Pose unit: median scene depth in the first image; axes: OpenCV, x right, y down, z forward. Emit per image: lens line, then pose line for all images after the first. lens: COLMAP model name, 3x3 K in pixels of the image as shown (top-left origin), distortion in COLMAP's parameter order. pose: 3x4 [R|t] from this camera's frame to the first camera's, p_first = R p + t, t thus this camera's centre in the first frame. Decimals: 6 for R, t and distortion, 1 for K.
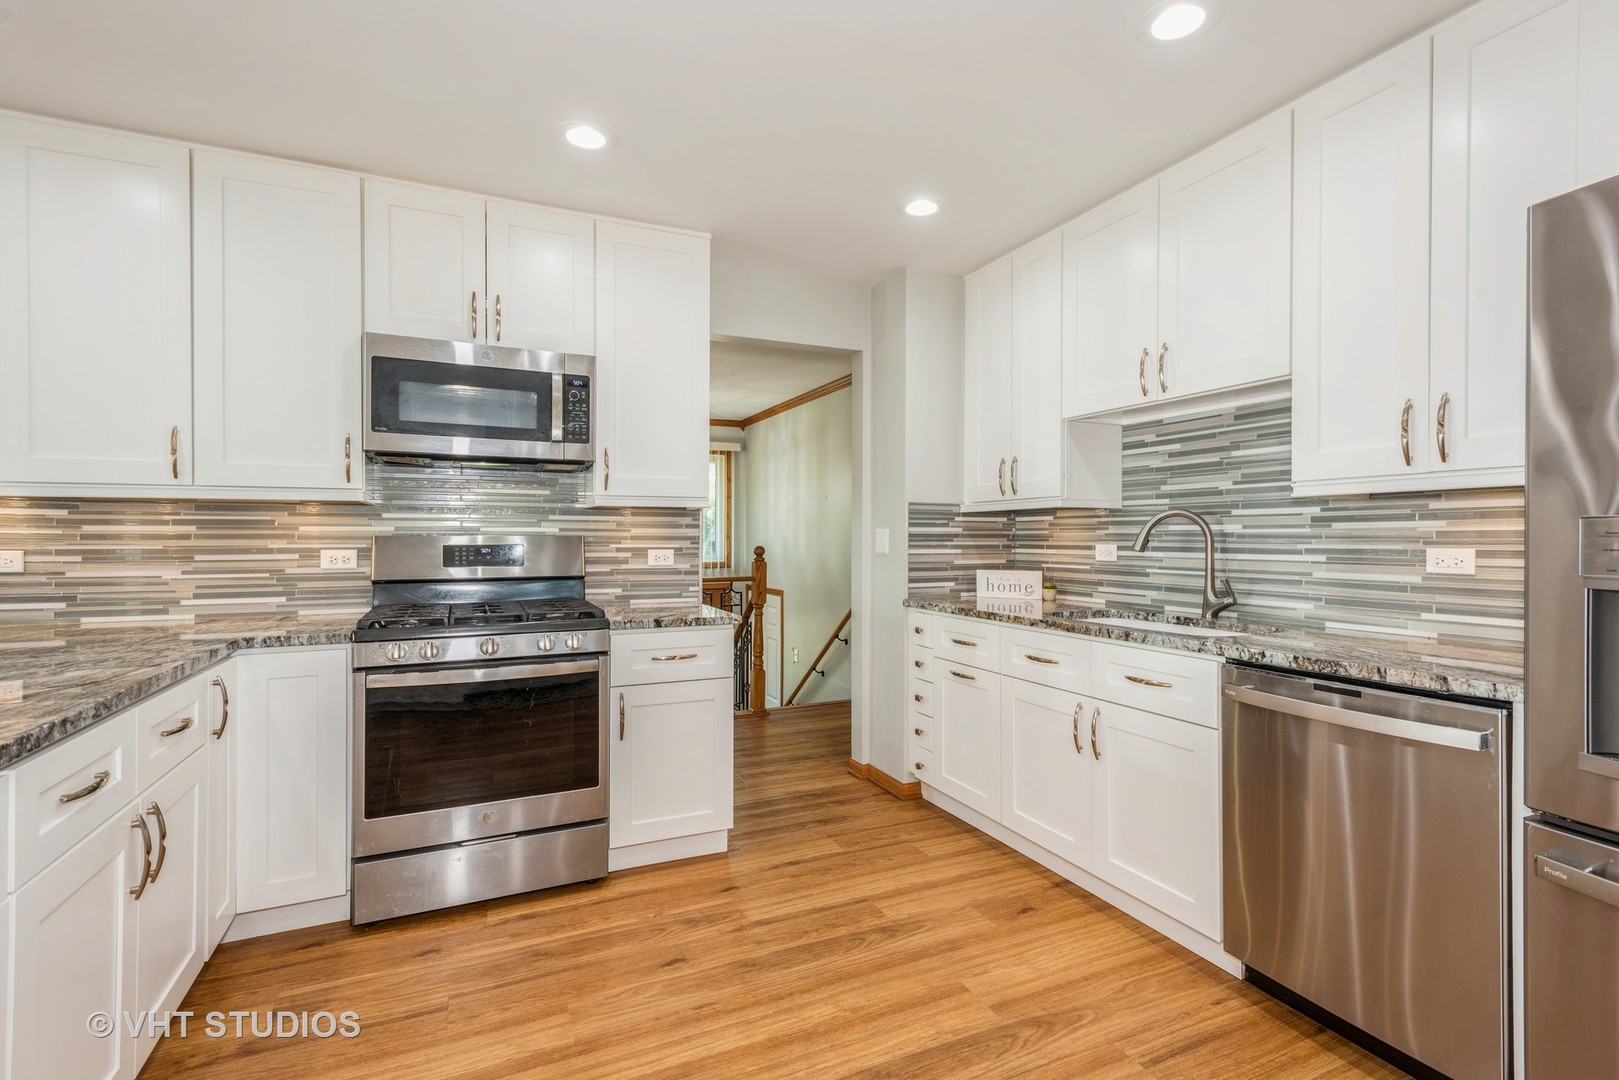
lens RADIAL K [[757.1, 0, 810.0], [0, 757.1, 545.2], [0, 0, 1]] dist [0.017998, -0.000588]
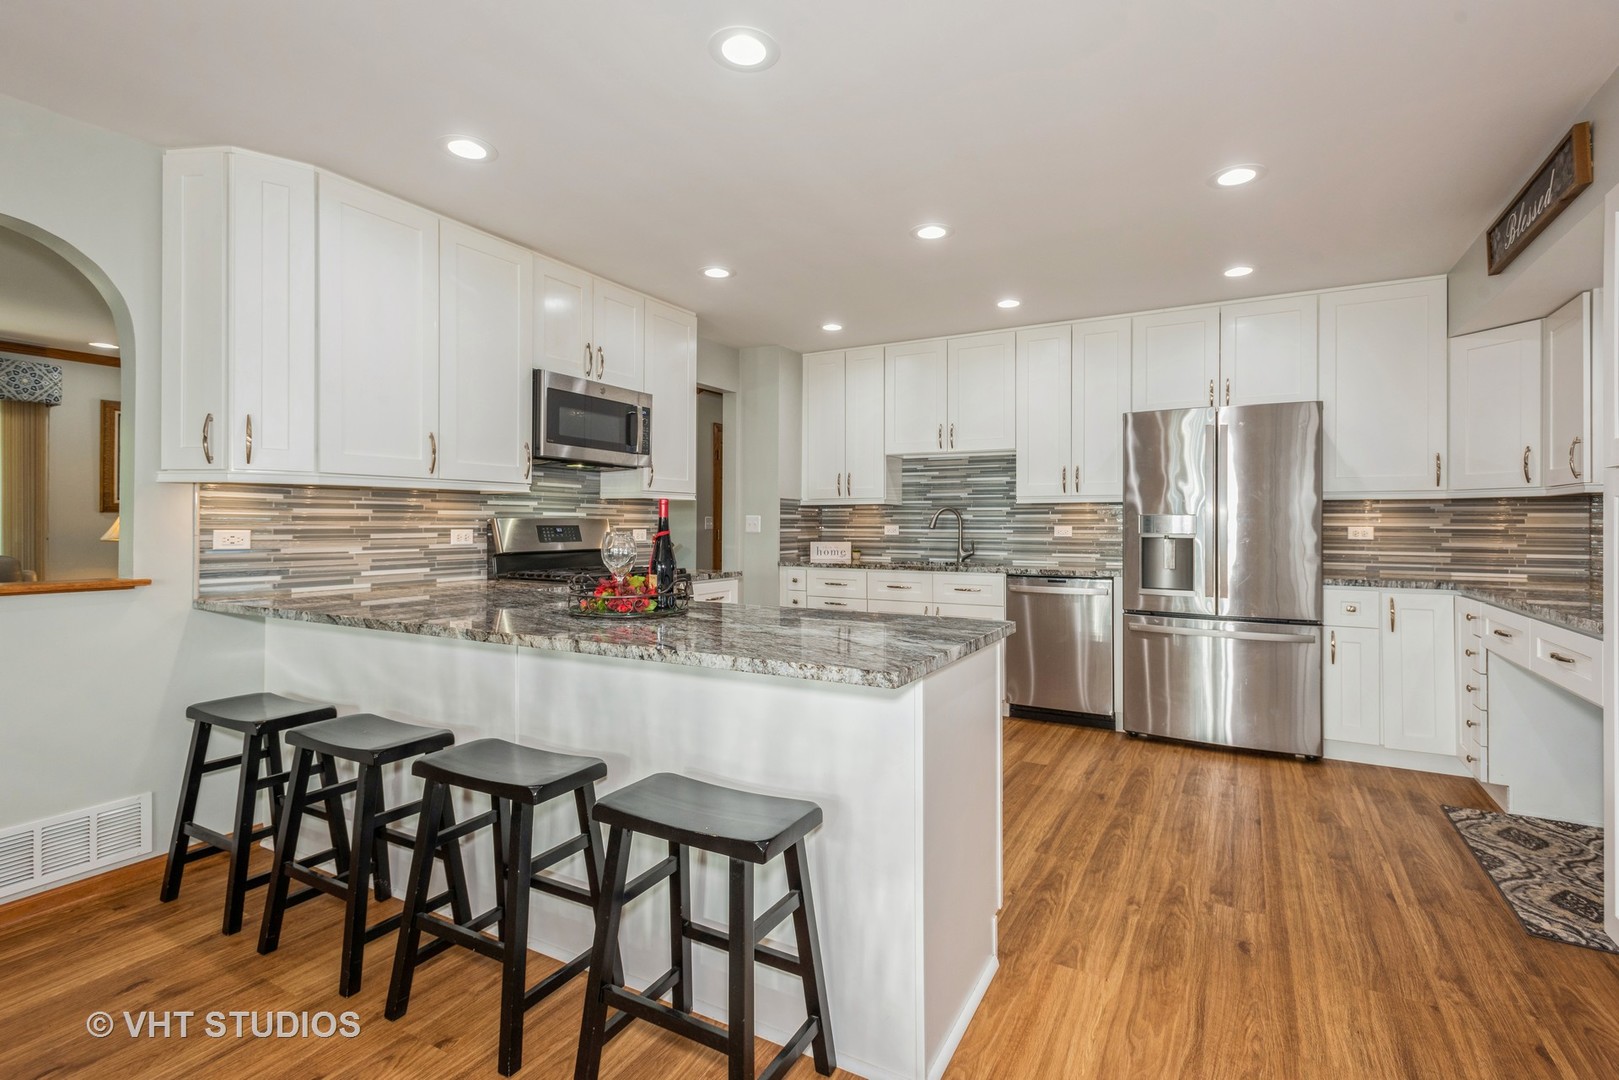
lens RADIAL K [[757.1, 0, 813.7], [0, 757.1, 526.3], [0, 0, 1]] dist [0.017998, -0.000588]
pose [[0.807769, -0.000879, 0.589499, -0.910781], [0.004251, 0.999982, -0.004333, 0.008917], [-0.589484, 0.006006, 0.807758, -0.353764]]
